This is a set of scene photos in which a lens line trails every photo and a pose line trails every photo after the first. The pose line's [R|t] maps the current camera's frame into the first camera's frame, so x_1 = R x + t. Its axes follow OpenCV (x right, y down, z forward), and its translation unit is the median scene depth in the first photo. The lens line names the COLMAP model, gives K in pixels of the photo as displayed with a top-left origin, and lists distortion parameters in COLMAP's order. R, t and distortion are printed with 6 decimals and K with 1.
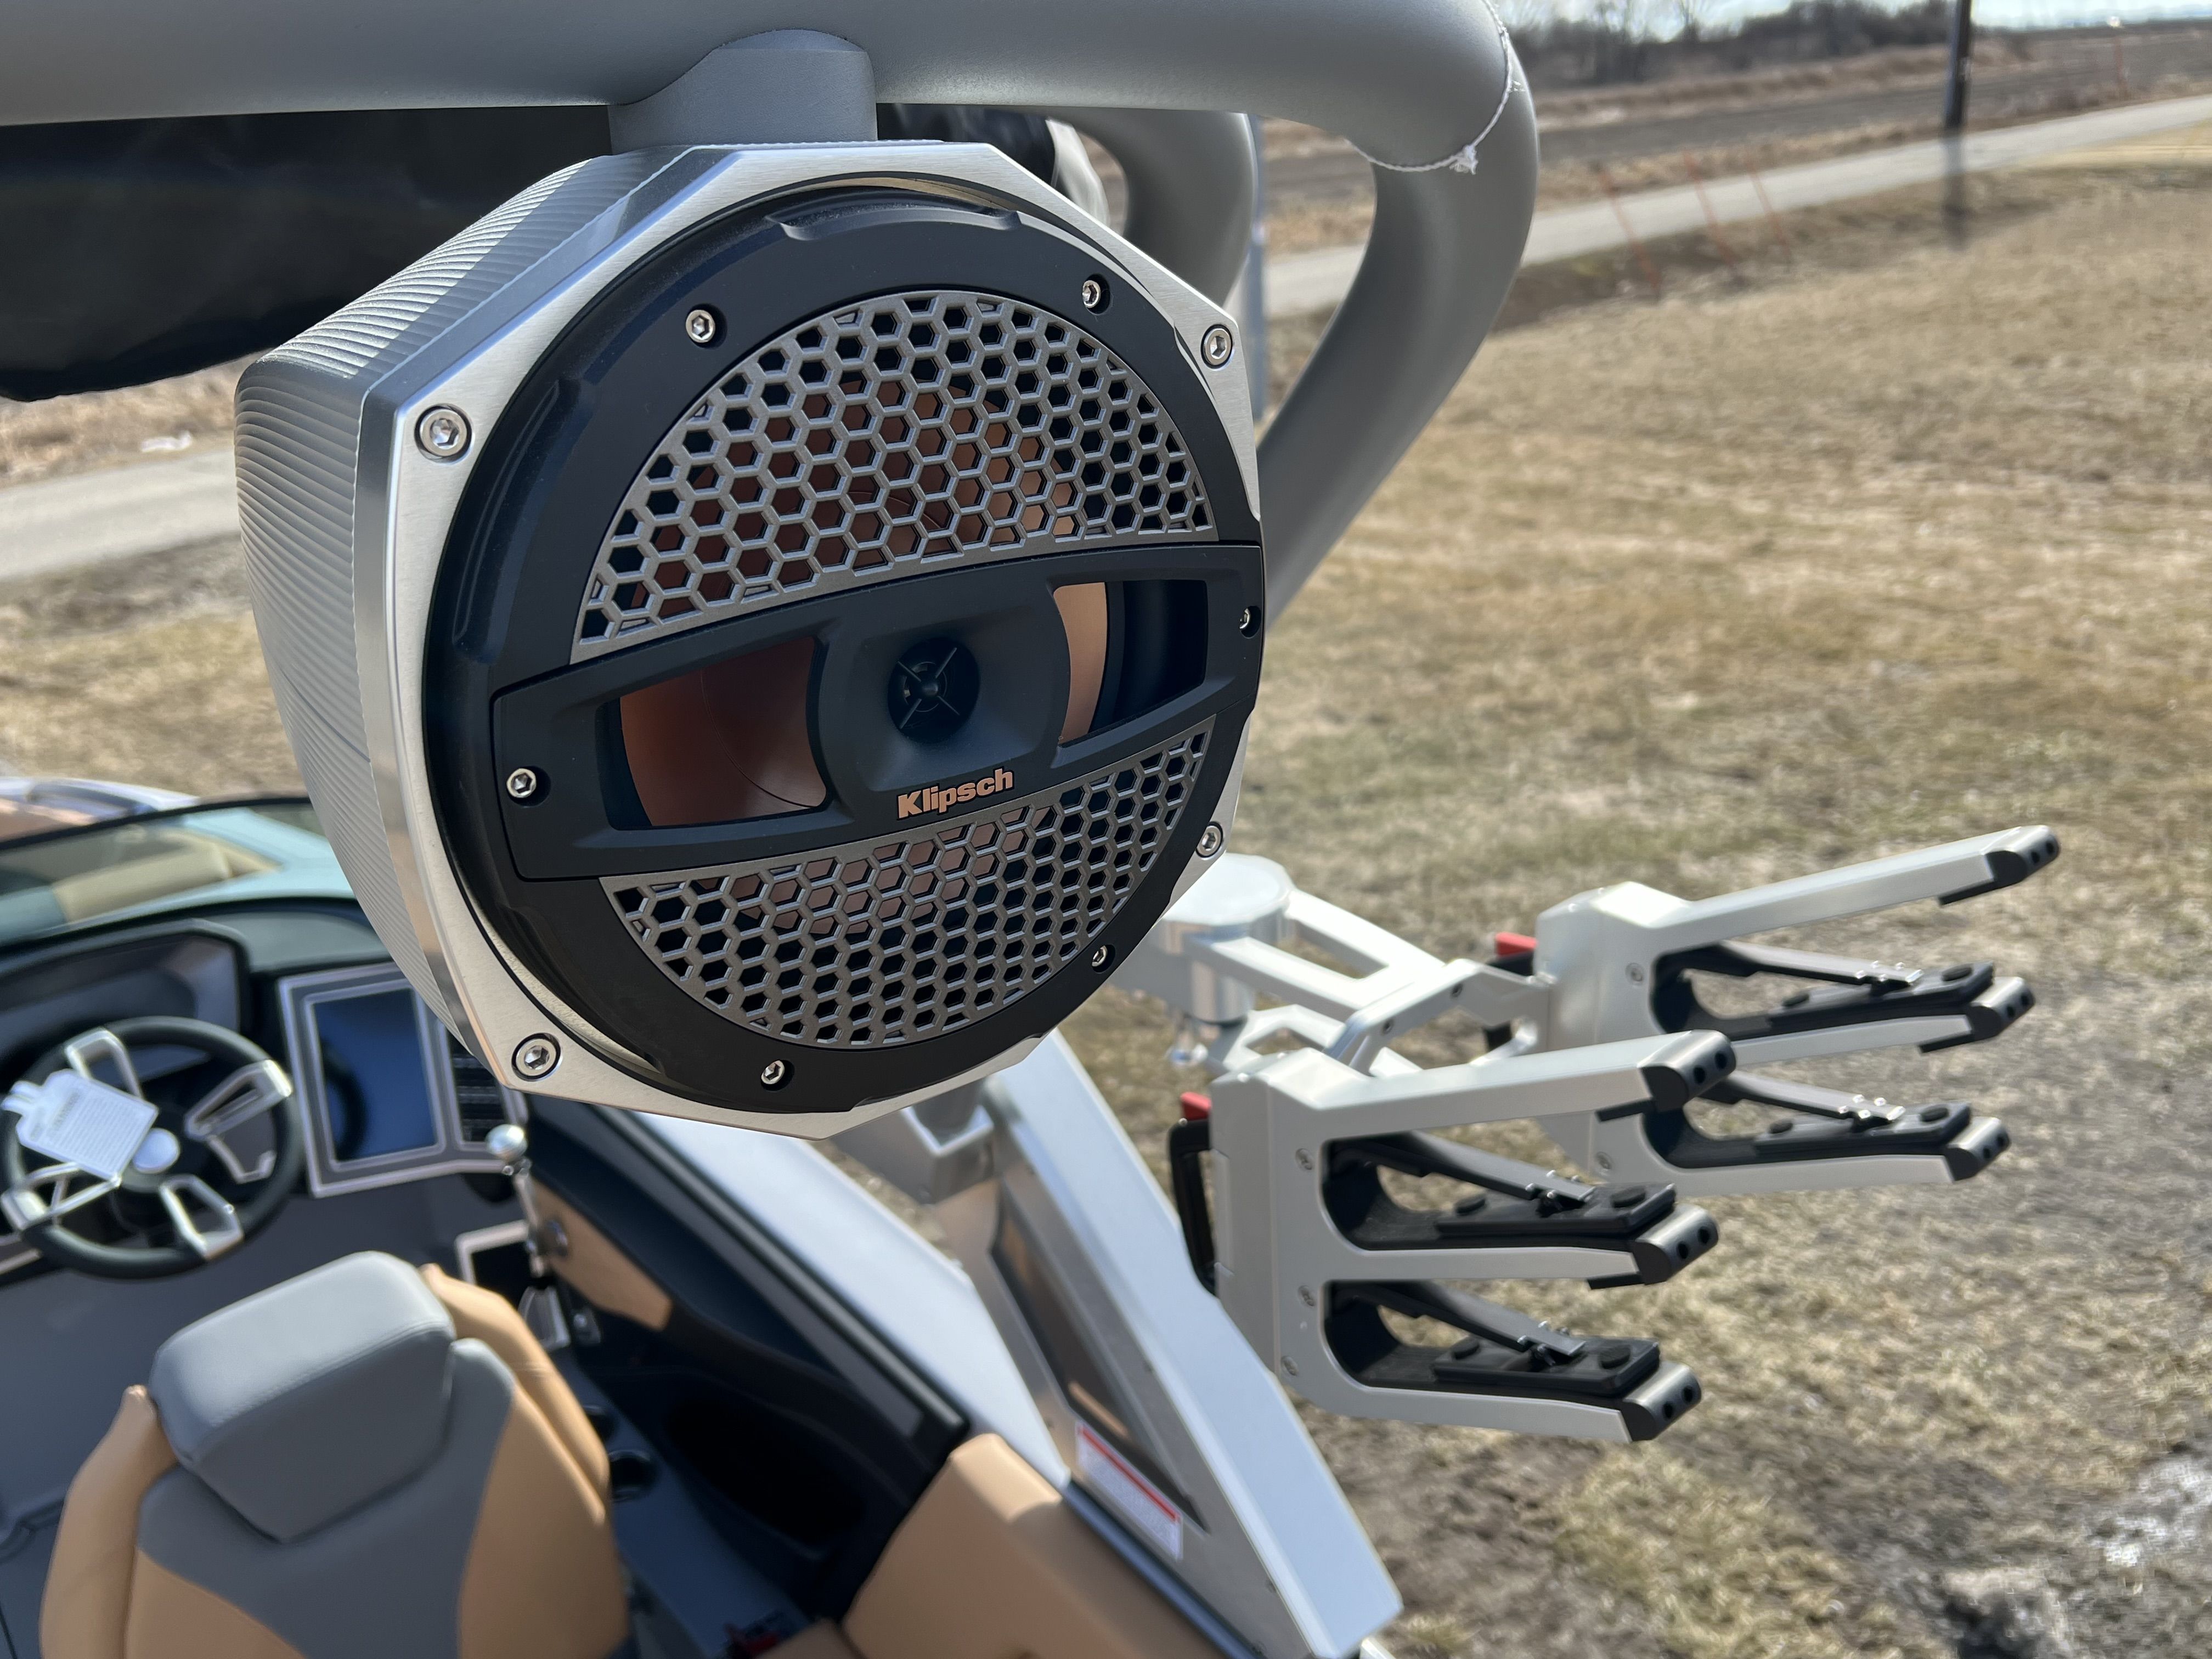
lens RADIAL K [[1815.5, 0, 1098.3], [0, 1815.5, 840.7], [0, 0, 1]] dist [0.074948, -0.098824]
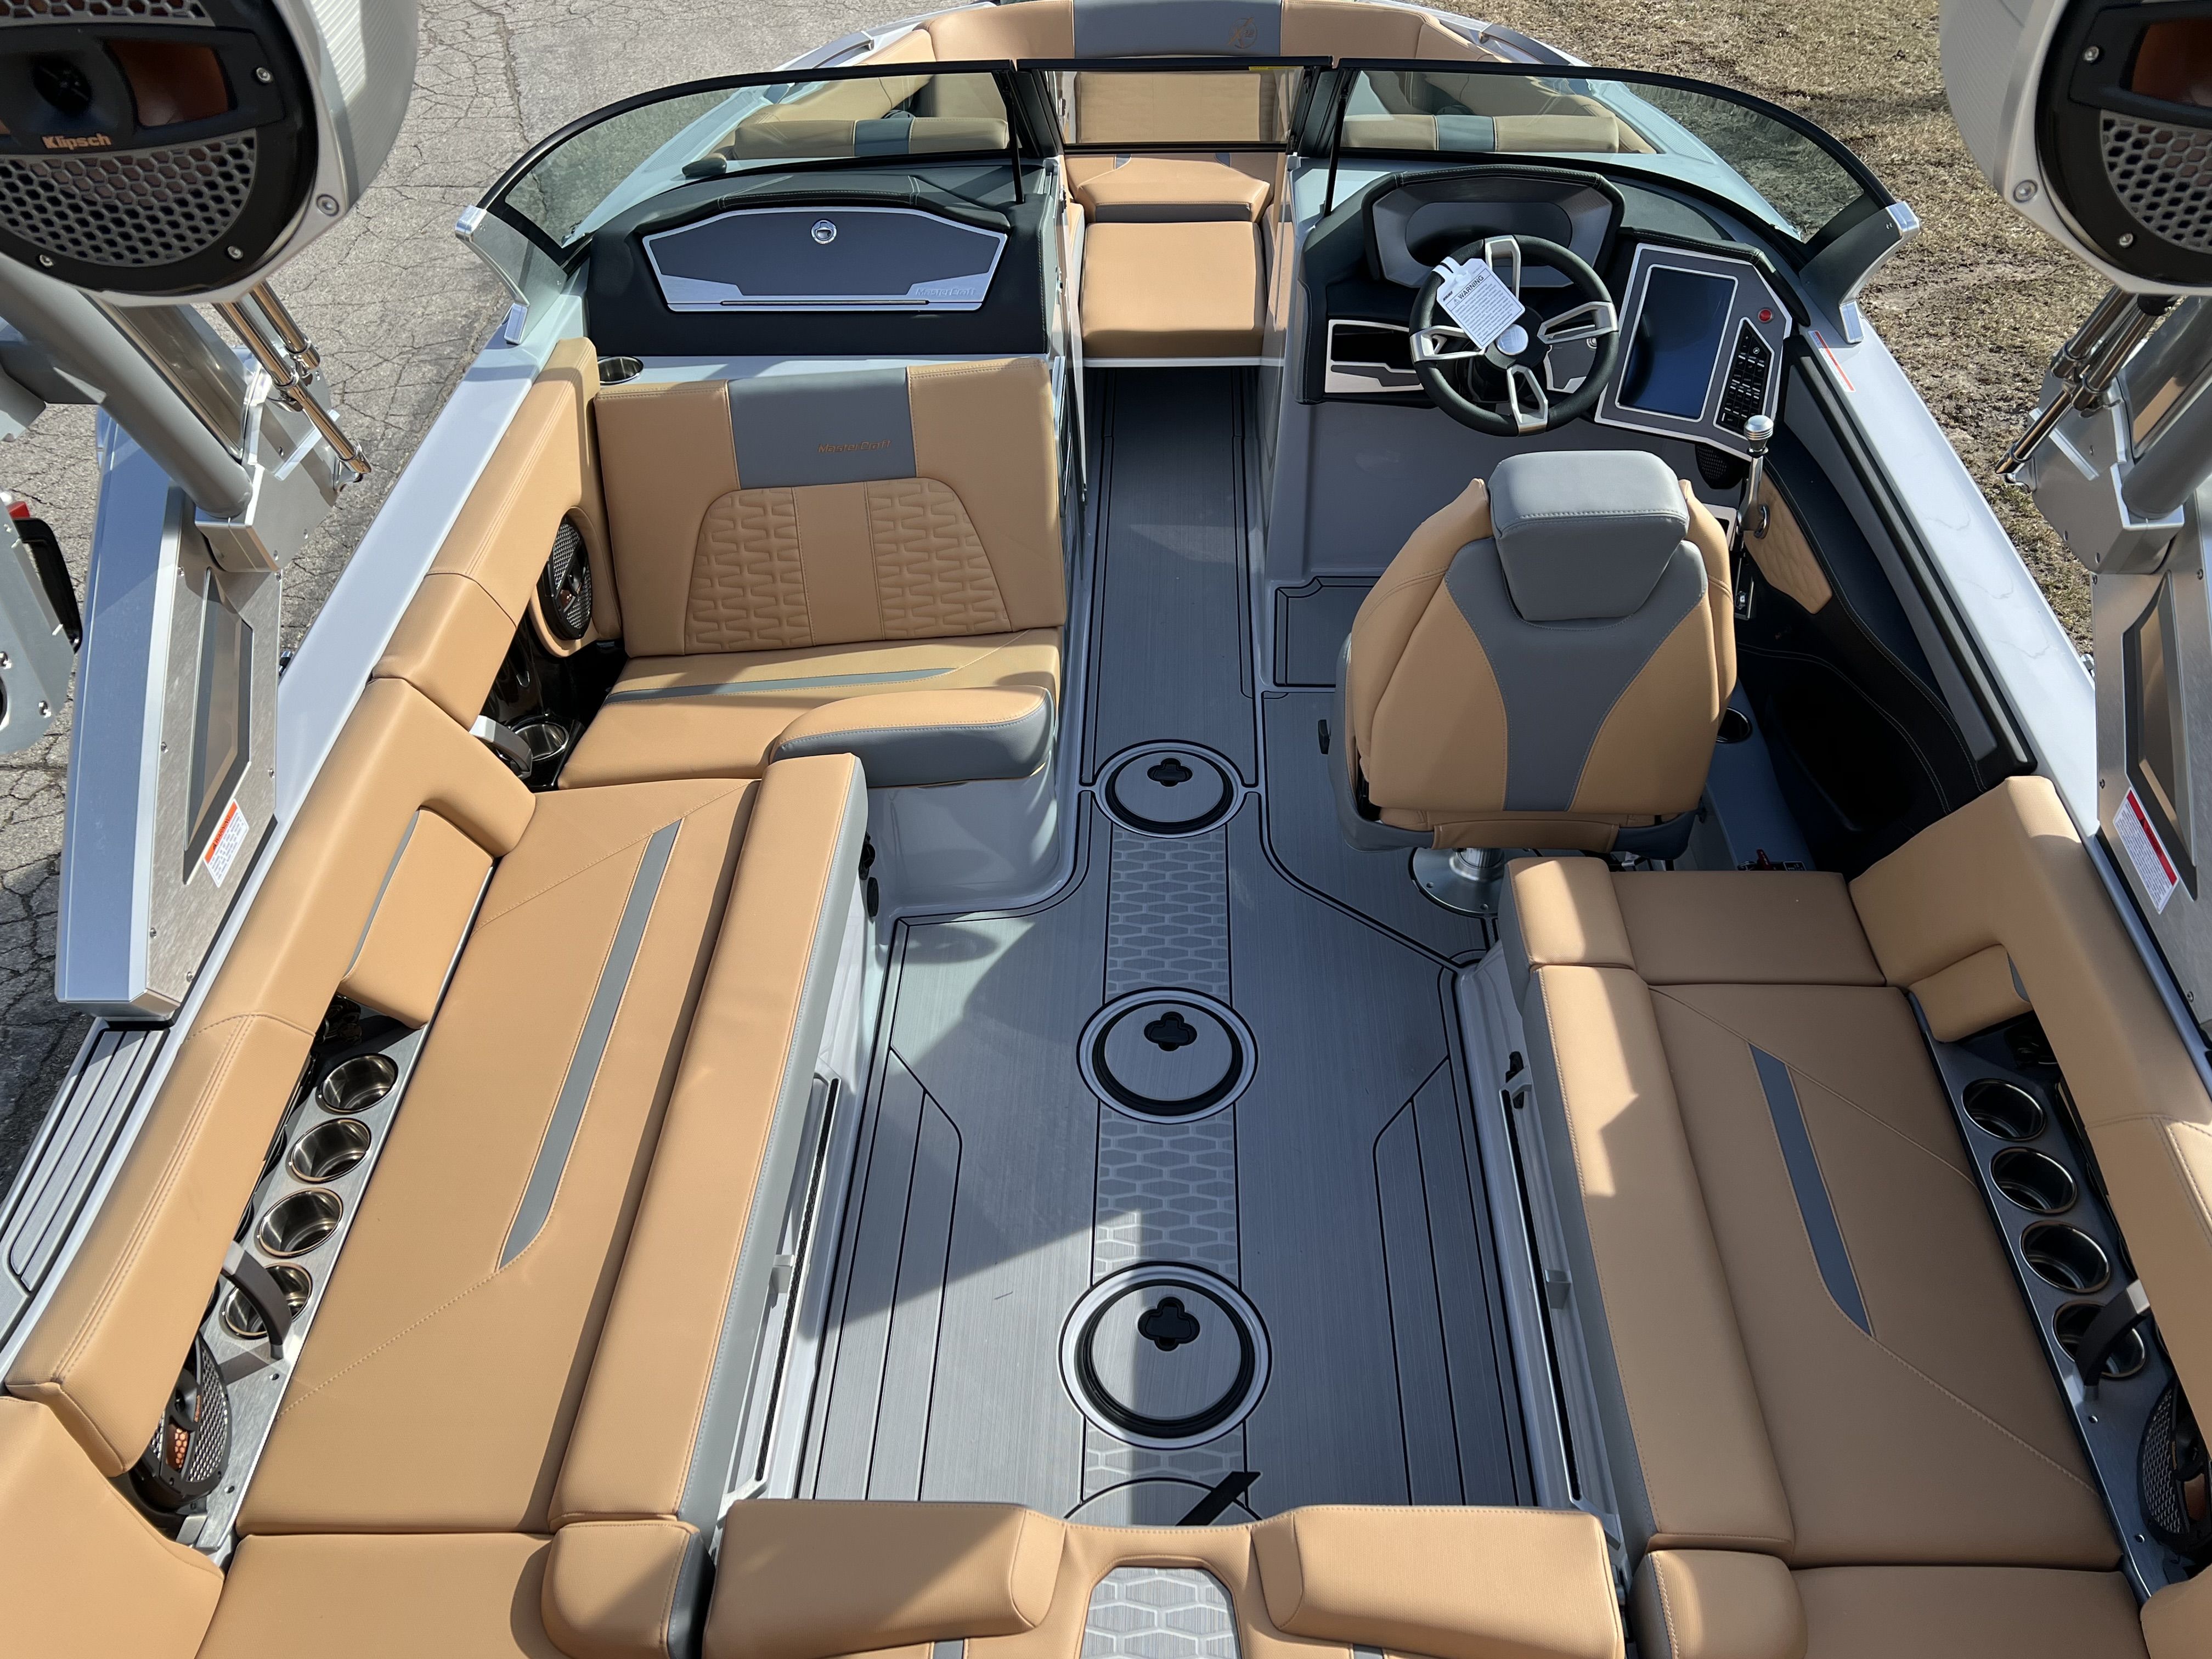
lens RADIAL K [[1795.9, 0, 1105.6], [0, 1795.9, 837.6], [0, 0, 1]] dist [0.068779, -0.099205]
pose [[0.754100, 0.460284, -0.468478, 0.051803], [-0.282484, 0.871283, 0.401335, 0.050633], [0.592905, -0.170309, 0.787057, -0.326702]]
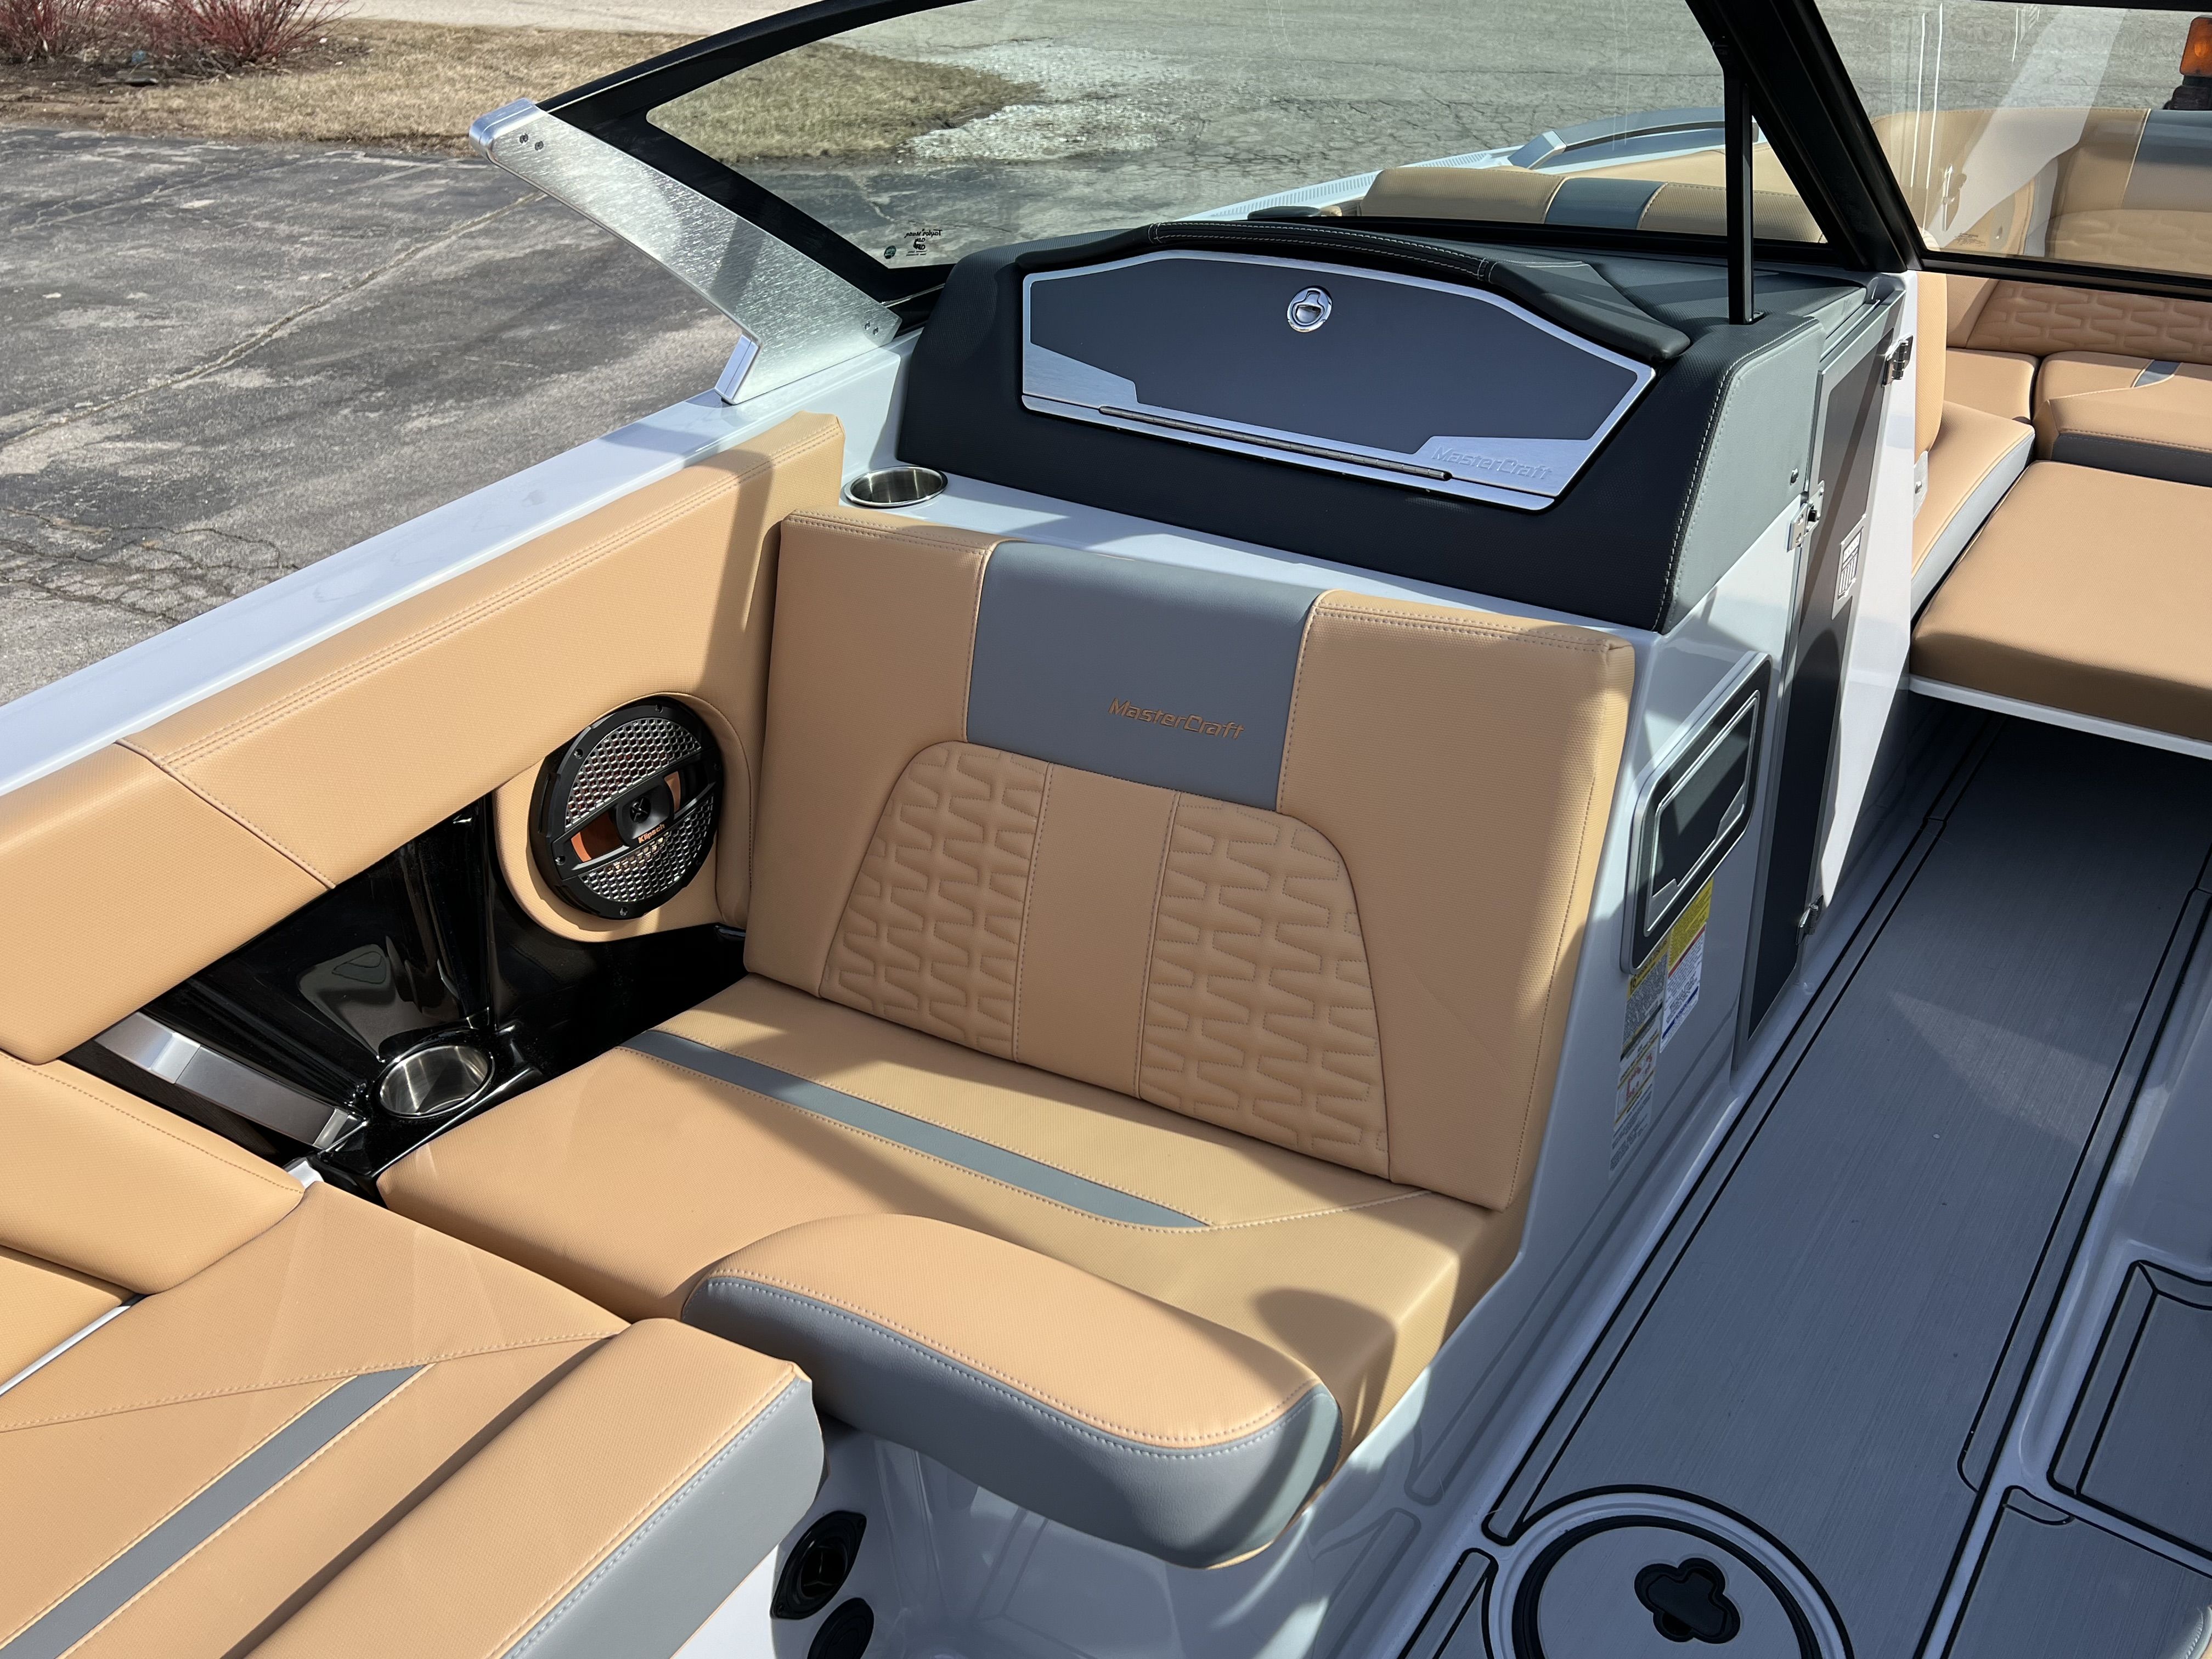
lens RADIAL K [[1806.3, 0, 1101.6], [0, 1806.3, 837.5], [0, 0, 1]] dist [0.024722, -0.013166]
pose [[0.251149, 0.560894, -0.788874, -0.415336], [-0.346568, 0.813073, 0.467764, 0.147966], [0.903778, 0.155920, 0.398590, 0.574513]]
